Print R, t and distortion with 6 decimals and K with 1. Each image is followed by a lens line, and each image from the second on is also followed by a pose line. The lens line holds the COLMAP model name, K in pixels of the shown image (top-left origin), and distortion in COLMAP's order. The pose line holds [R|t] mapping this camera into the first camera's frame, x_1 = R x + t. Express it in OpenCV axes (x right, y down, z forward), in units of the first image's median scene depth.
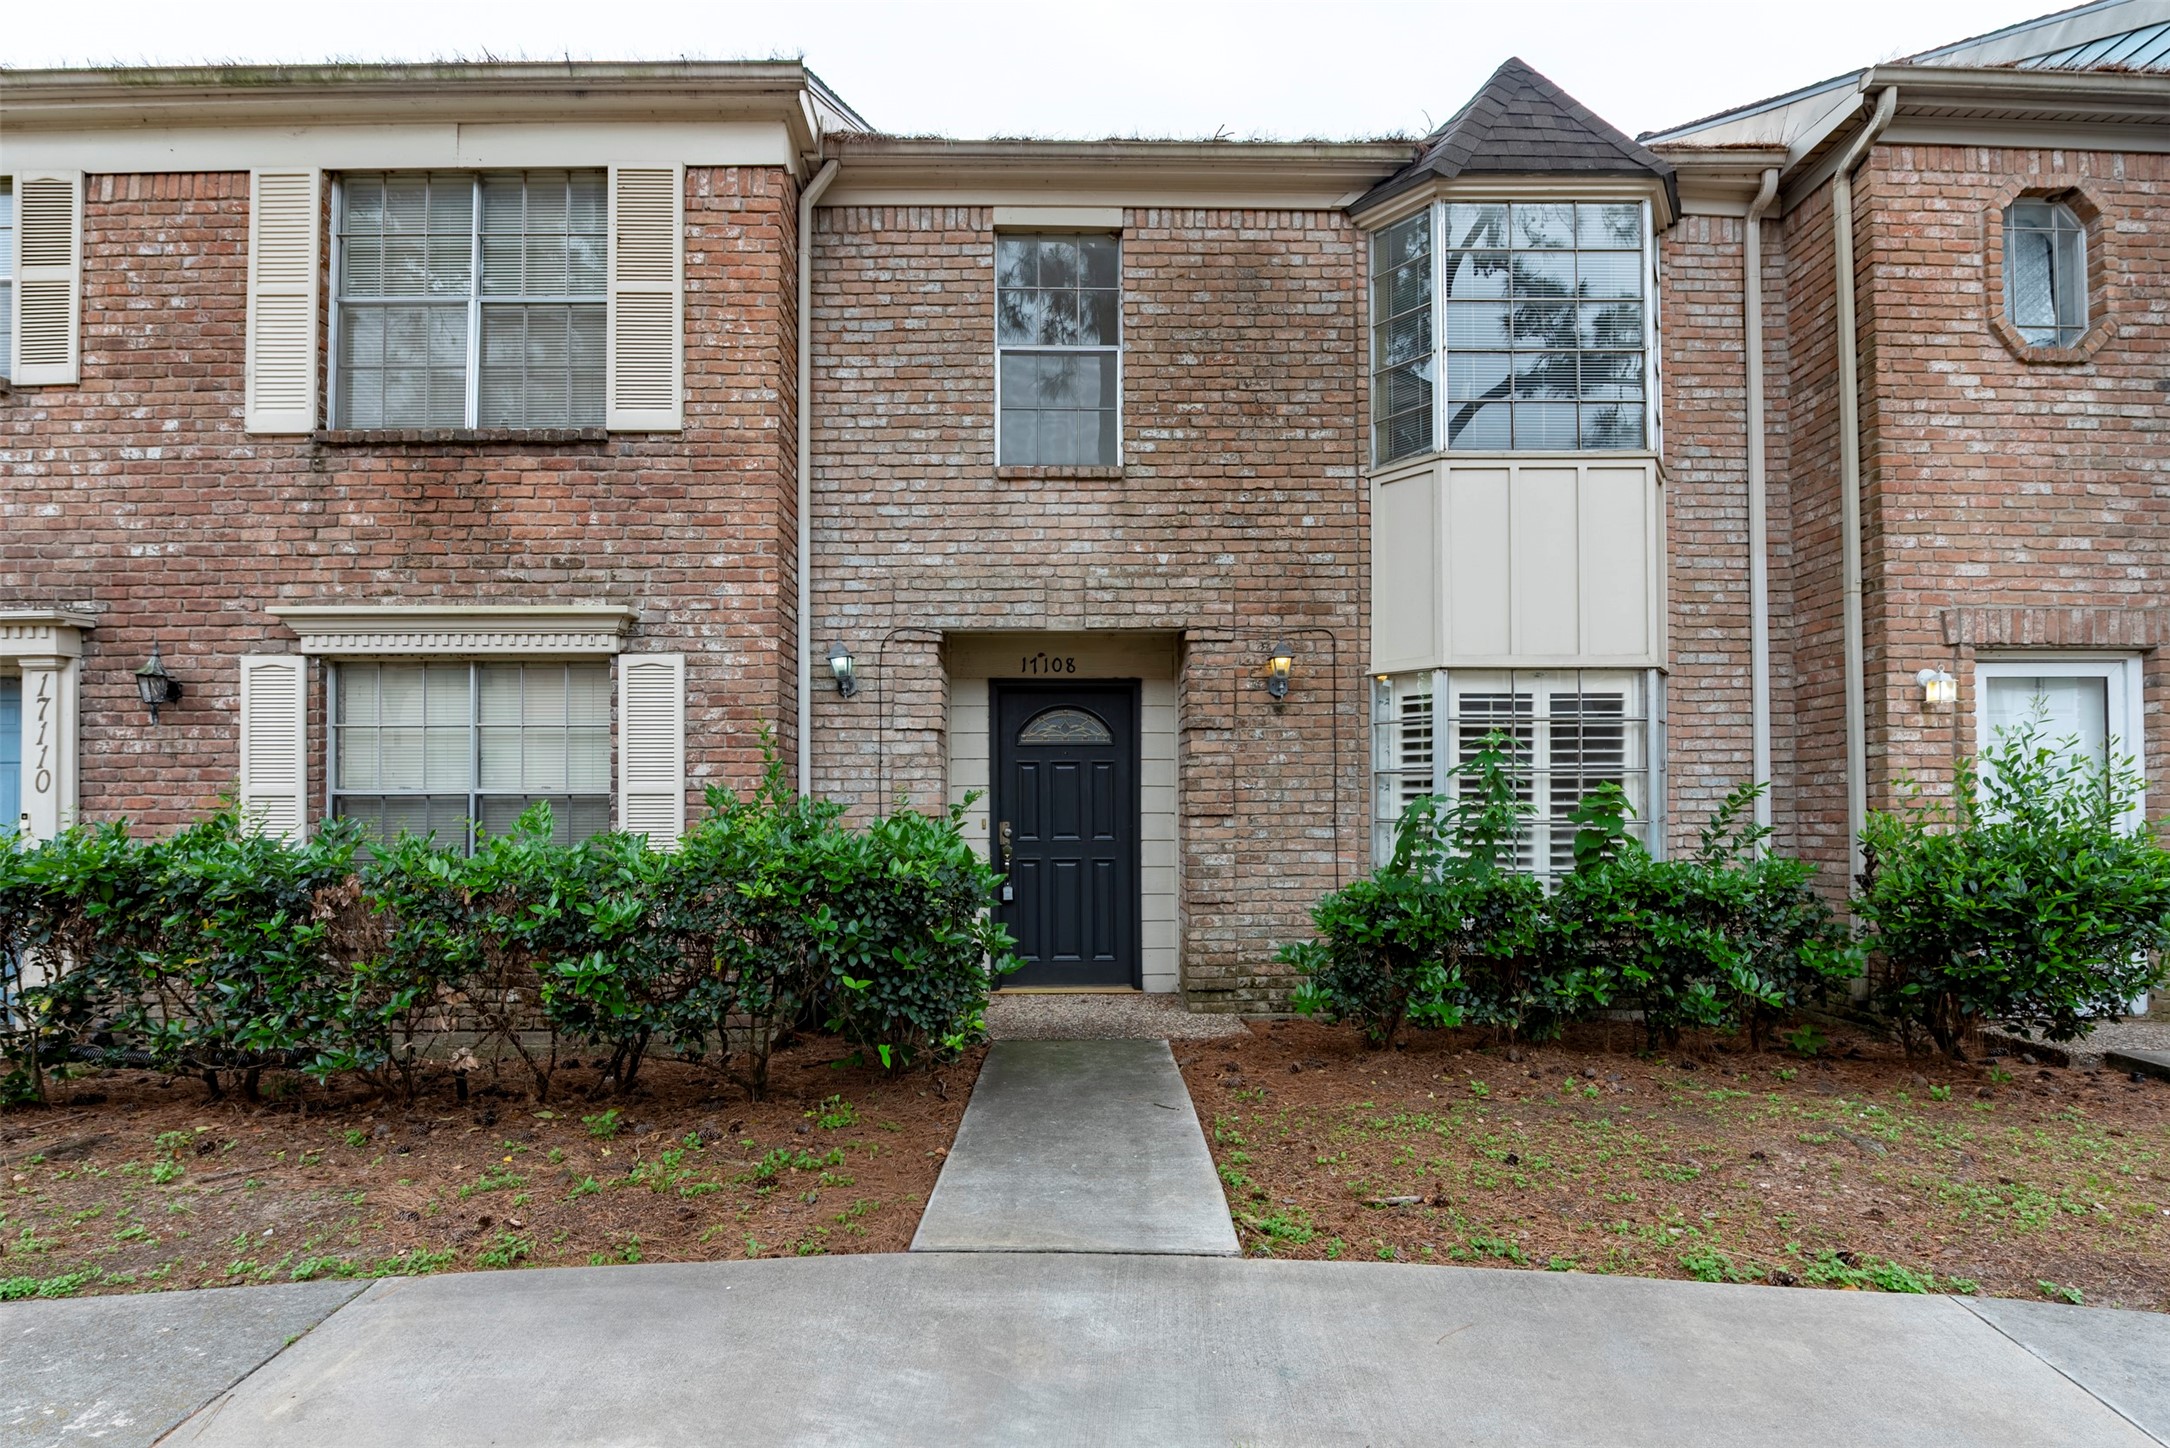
lens RADIAL K [[991.1, 0, 1084.6], [0, 991.1, 800.0], [0, 0, 1]] dist [-0.018996, -0.000693]
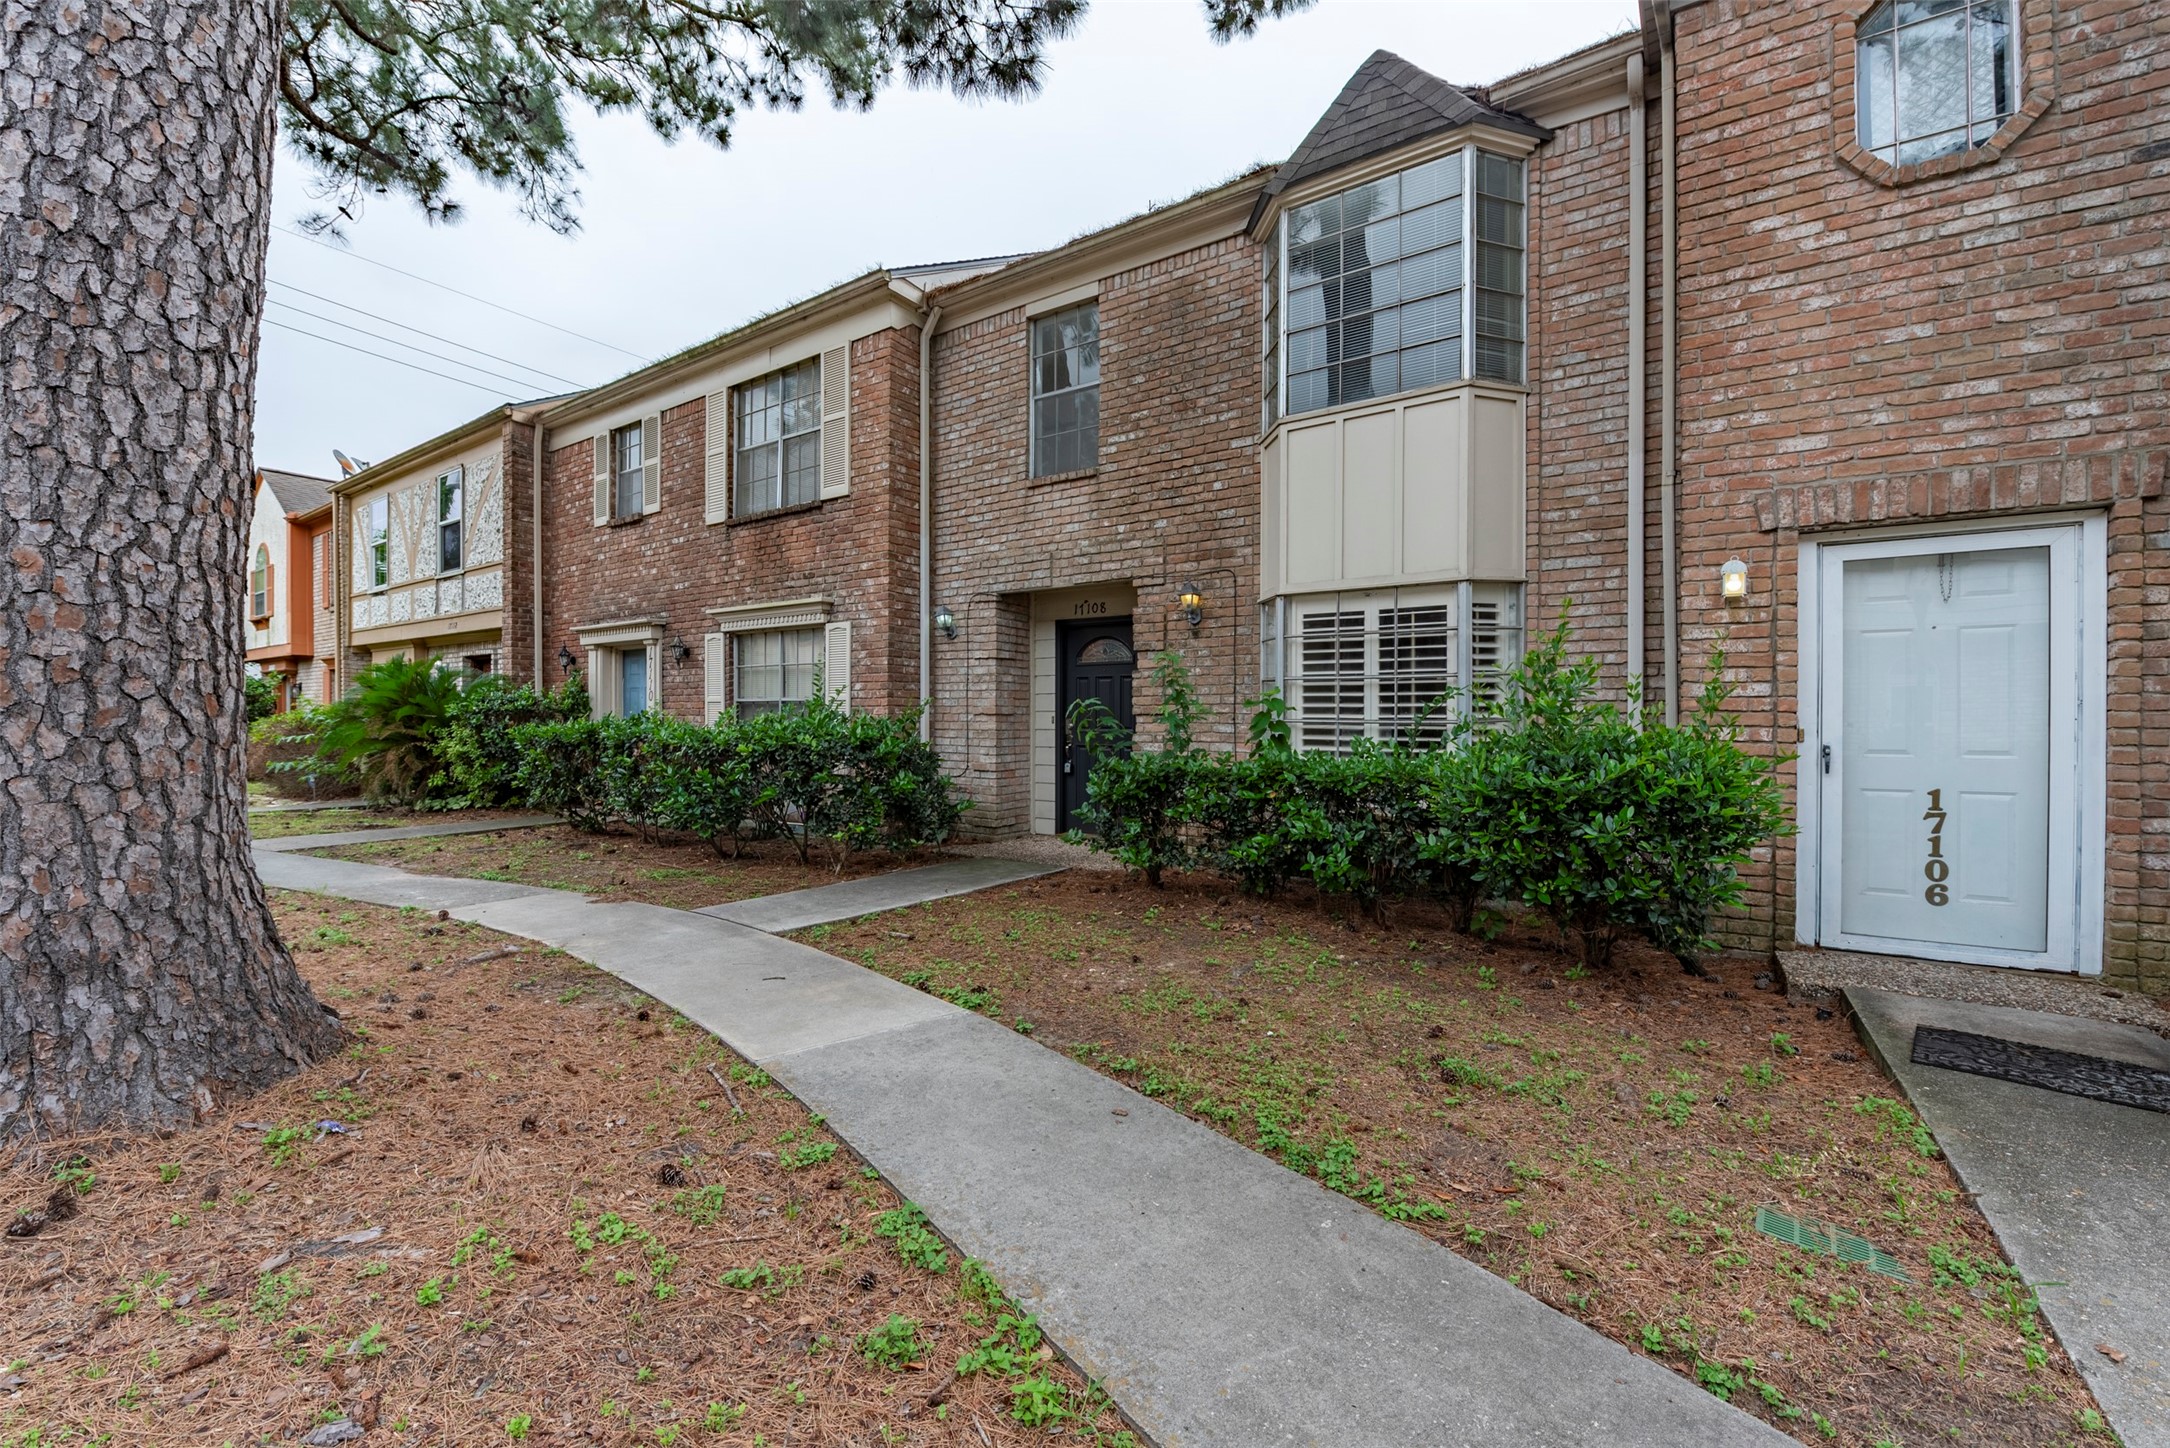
lens RADIAL K [[860.0, 0, 1084.7], [0, 860.0, 720.4], [0, 0, 1]] dist [-0.021707, 0.000049]
pose [[0.816527, 0.009380, -0.577231, 0.768733], [0.001192, 0.999838, 0.017933, 0.002632], [0.577305, -0.015331, 0.816384, -0.015669]]
